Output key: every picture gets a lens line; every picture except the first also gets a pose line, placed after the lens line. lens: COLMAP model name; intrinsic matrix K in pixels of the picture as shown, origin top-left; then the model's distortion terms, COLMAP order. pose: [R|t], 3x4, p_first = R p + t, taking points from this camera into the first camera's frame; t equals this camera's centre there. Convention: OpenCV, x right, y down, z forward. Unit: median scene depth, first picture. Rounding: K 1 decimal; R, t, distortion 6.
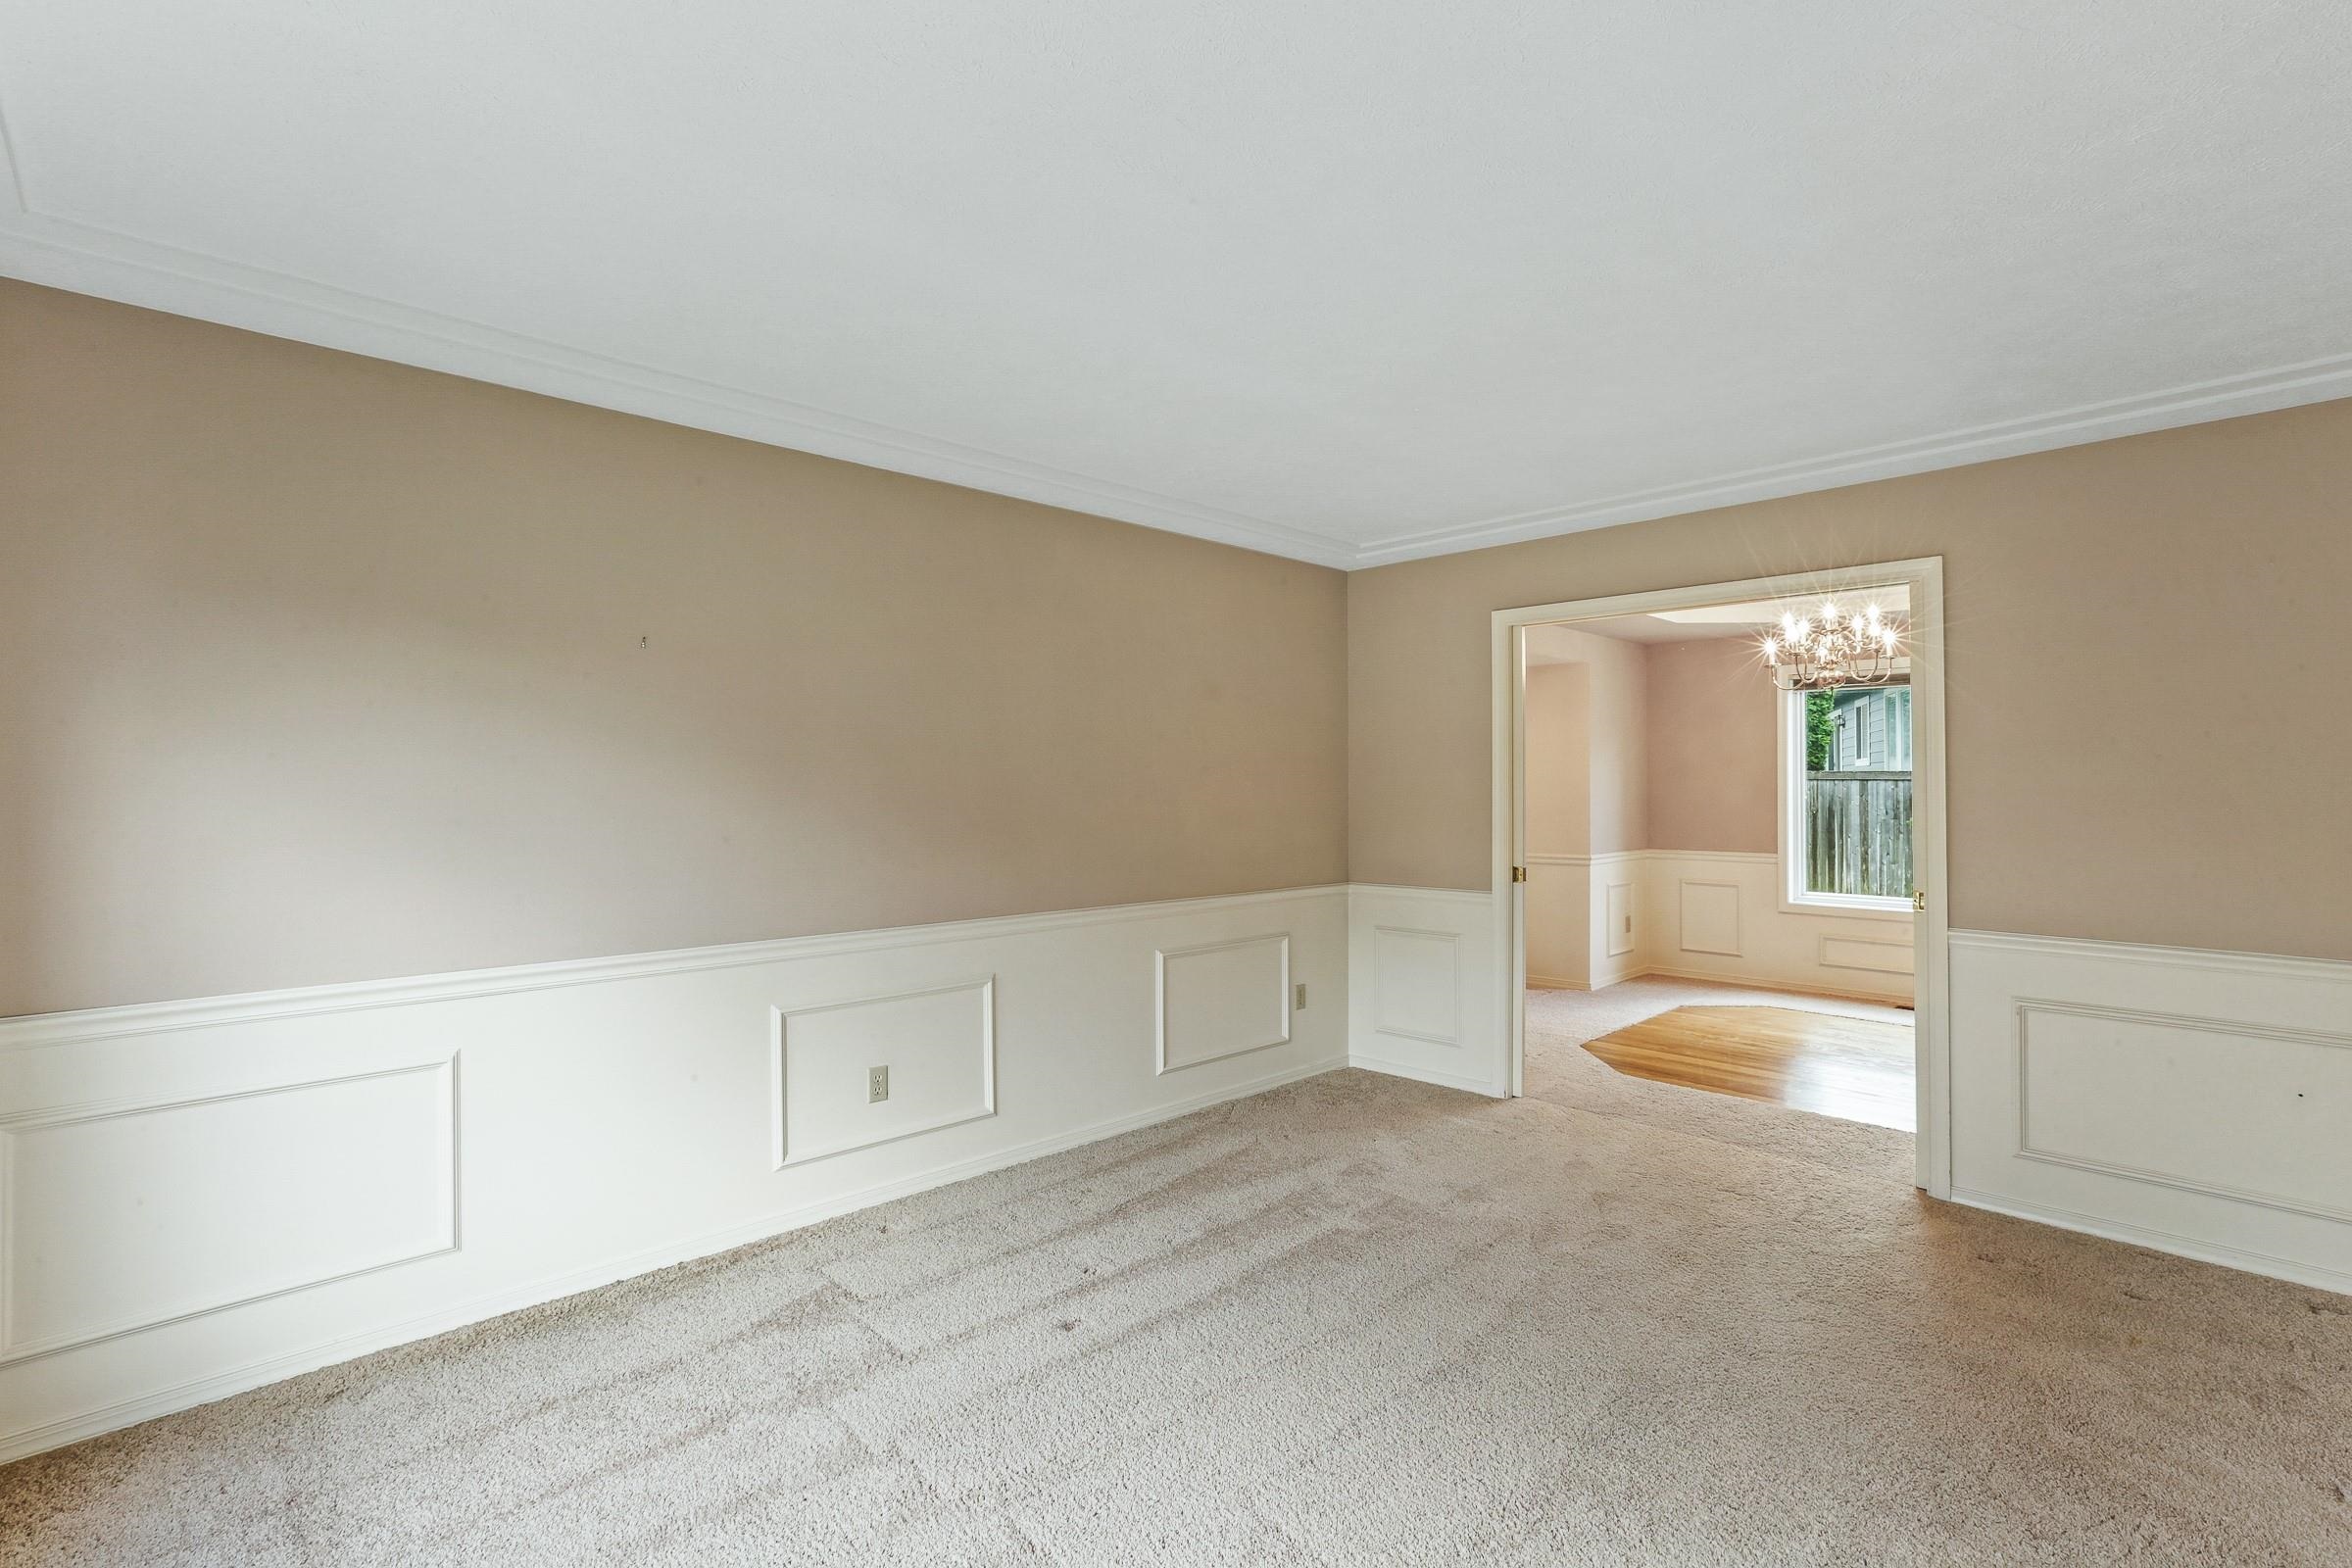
lens RADIAL K [[1072.3, 0, 1180.4], [0, 1072.3, 791.3], [0, 0, 1]] dist [-0.000061, -0.000327]
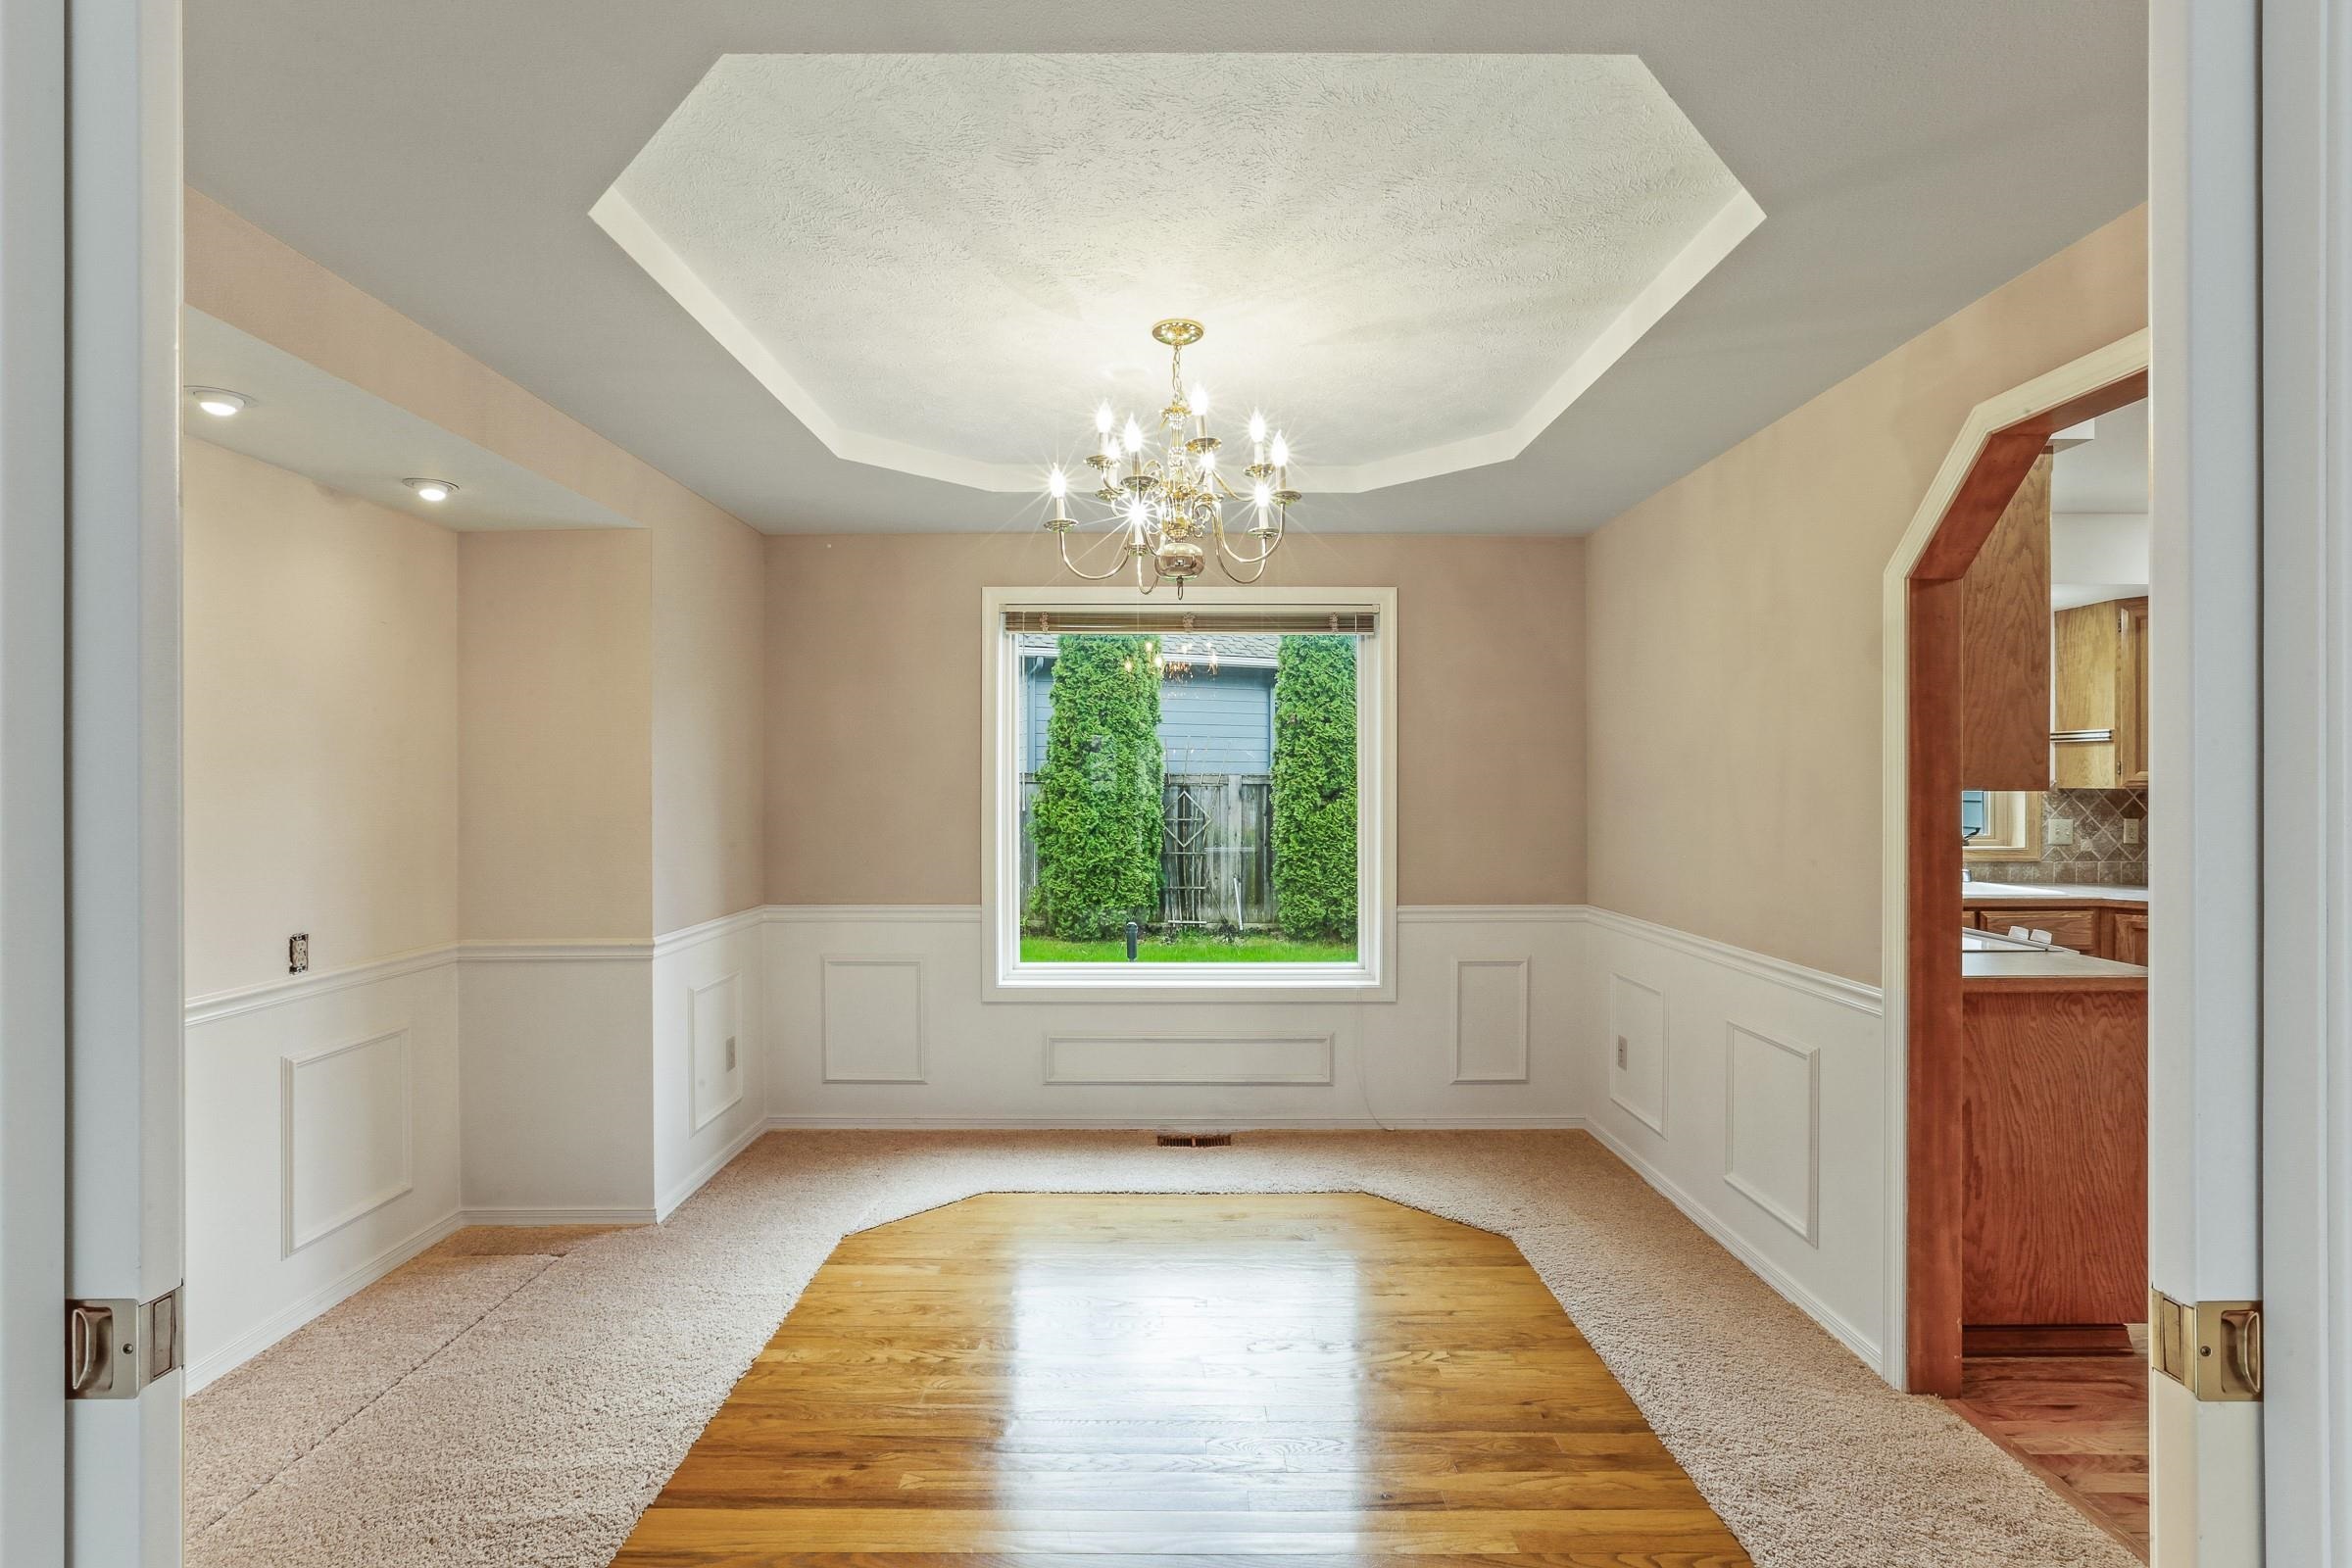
lens RADIAL K [[1072.3, 0, 1180.7], [0, 1072.3, 793.1], [0, 0, 1]] dist [-0.000061, -0.000327]
pose [[0.690407, -0.001019, 0.723420, 0.202476], [0.003868, 0.999990, -0.002284, -0.001812], [-0.723411, 0.004375, 0.690404, 0.508415]]
